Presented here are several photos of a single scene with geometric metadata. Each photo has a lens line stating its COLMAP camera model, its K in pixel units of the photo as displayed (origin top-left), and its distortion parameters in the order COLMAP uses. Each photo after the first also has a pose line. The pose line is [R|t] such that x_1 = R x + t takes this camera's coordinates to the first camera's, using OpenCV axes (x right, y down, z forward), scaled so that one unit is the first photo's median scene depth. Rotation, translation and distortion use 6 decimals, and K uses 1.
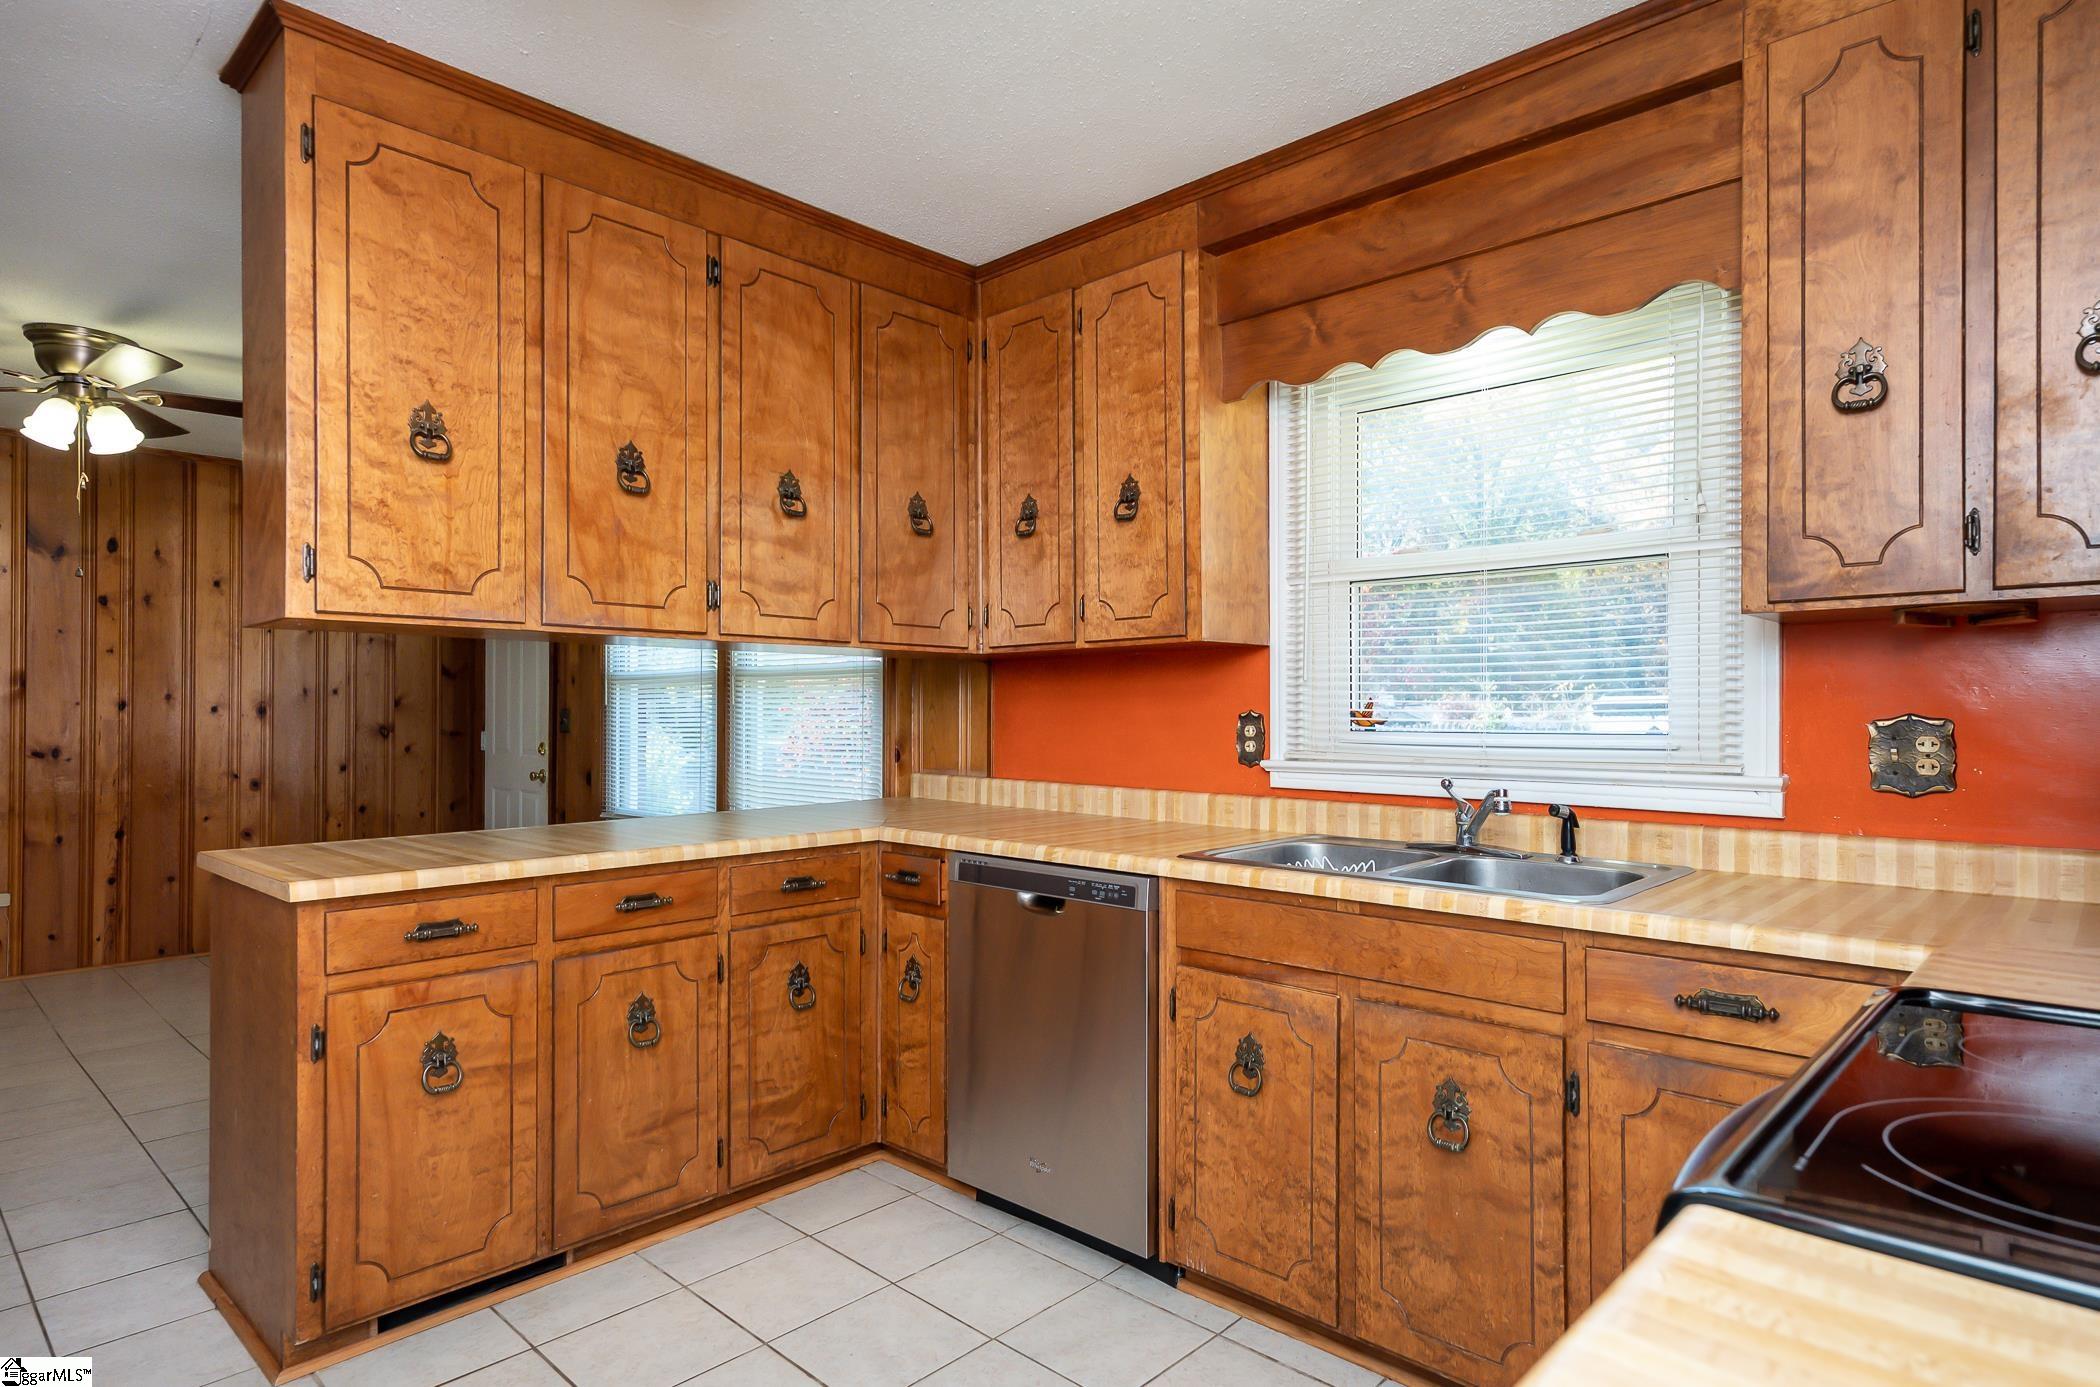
lens RADIAL K [[1148.7, 0, 1049.9], [0, 1148.7, 706.2], [0, 0, 1]] dist [0.027528, 0.000439]
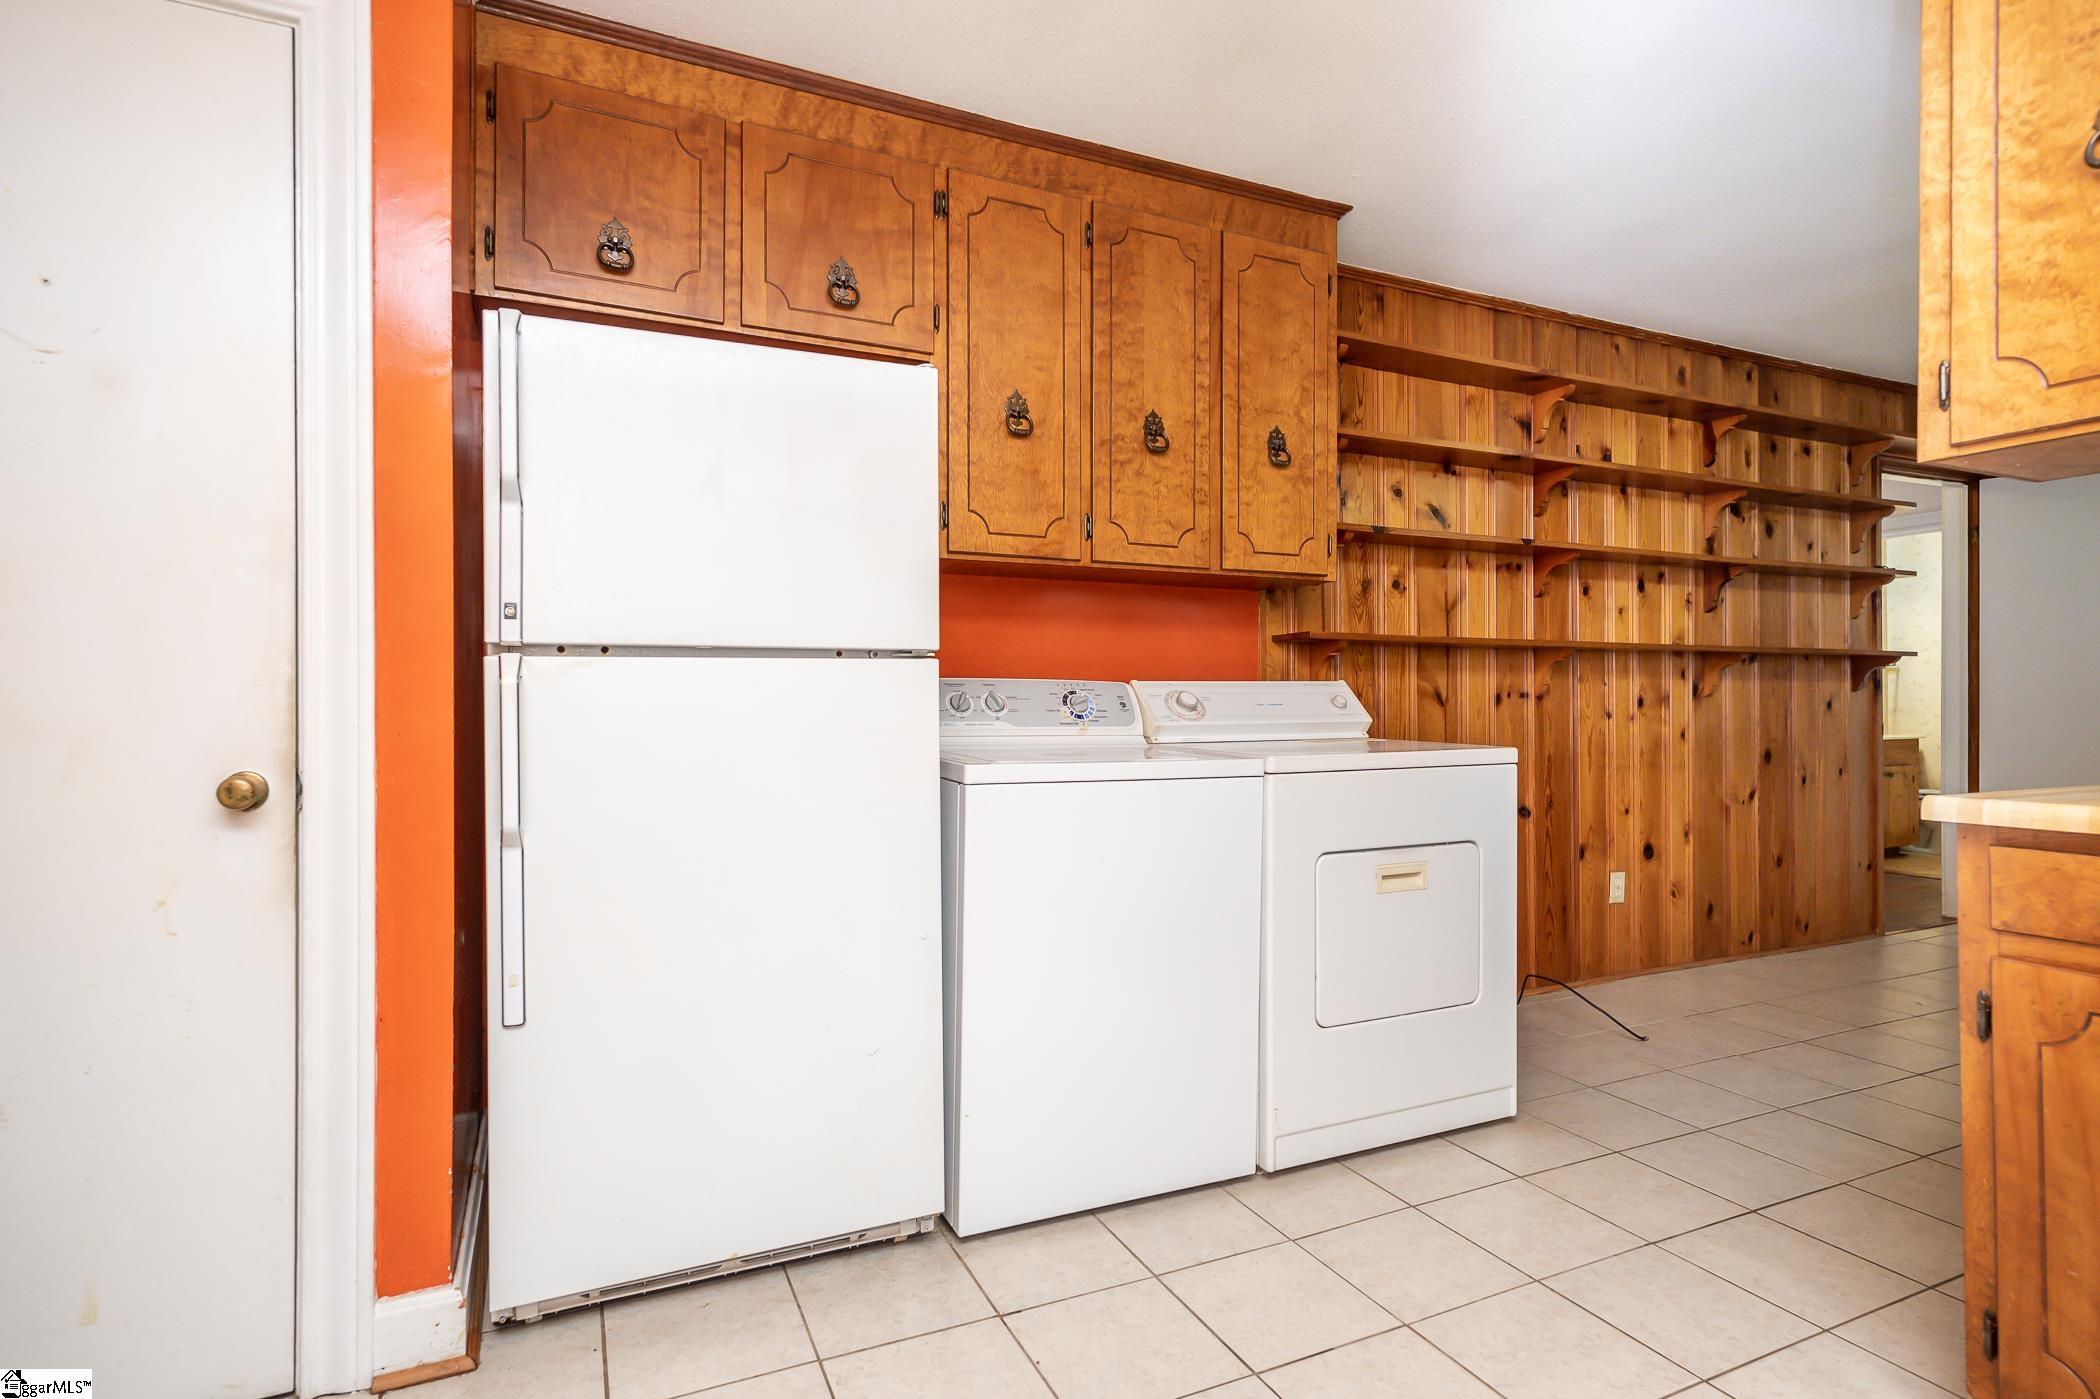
lens RADIAL K [[1061.5, 0, 1050.4], [0, 1061.5, 695.7], [0, 0, 1]] dist [0.000967, 0.000037]
pose [[-0.377062, -0.007030, -0.926161, 0.168831], [0.008145, 0.999907, -0.010906, 0.060492], [0.926152, -0.011656, -0.376969, 0.500691]]
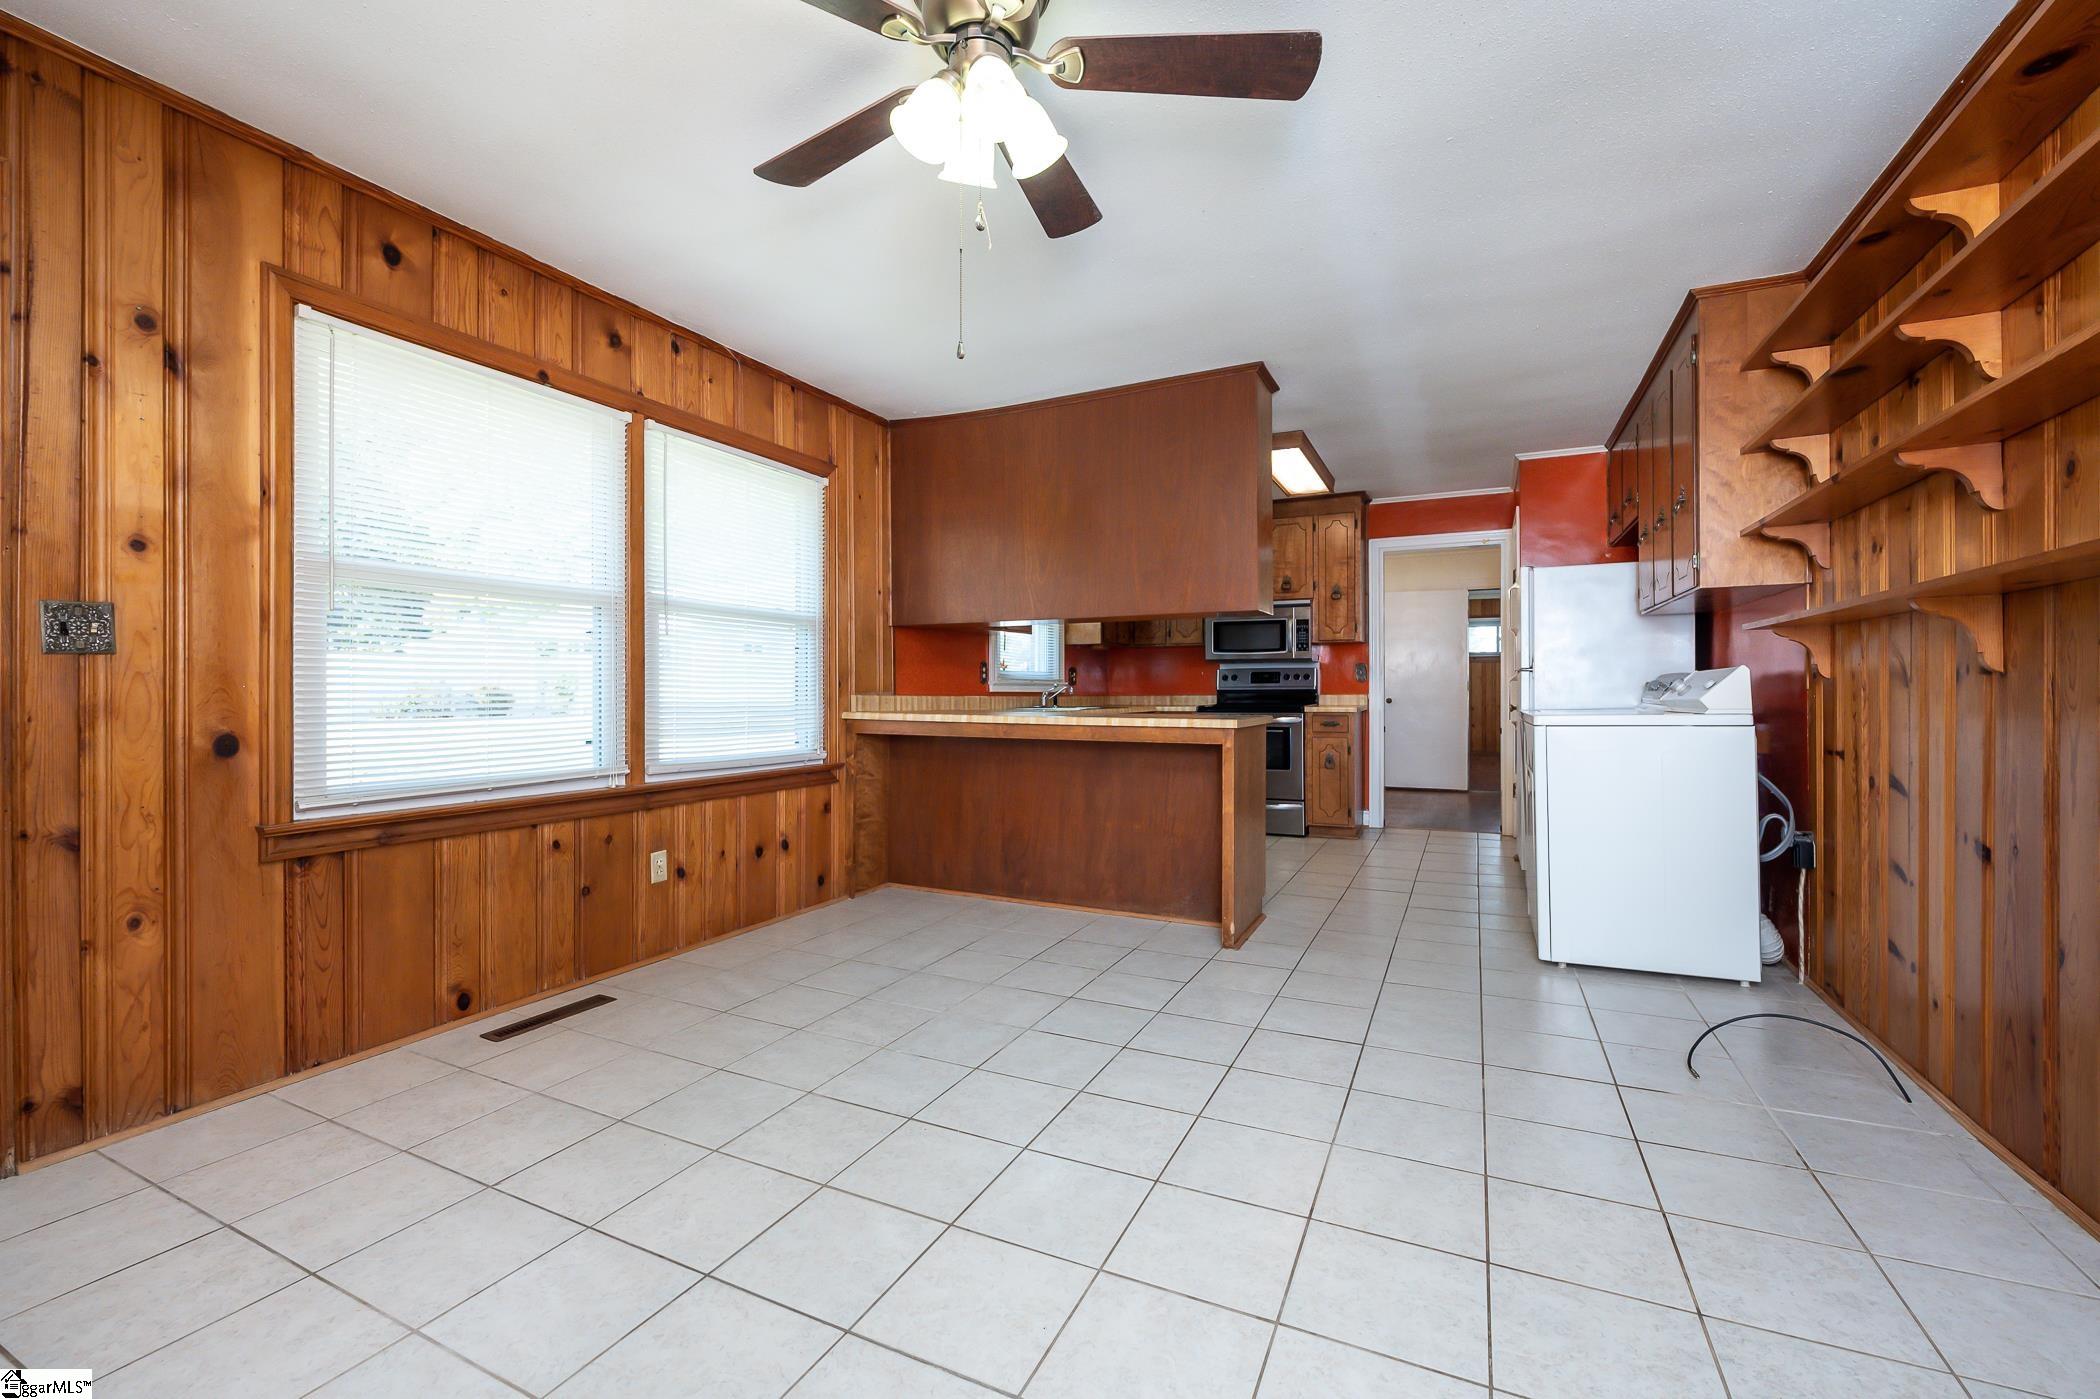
lens RADIAL K [[888.4, 0, 1024.6], [0, 888.4, 692.3], [0, 0, 1]] dist [0.000226, -0.000143]
pose [[-0.282475, -0.001490, 0.959273, -1.698511], [-0.004939, 0.999988, 0.000099, 0.070120], [-0.959262, -0.004710, -0.282479, 1.465232]]
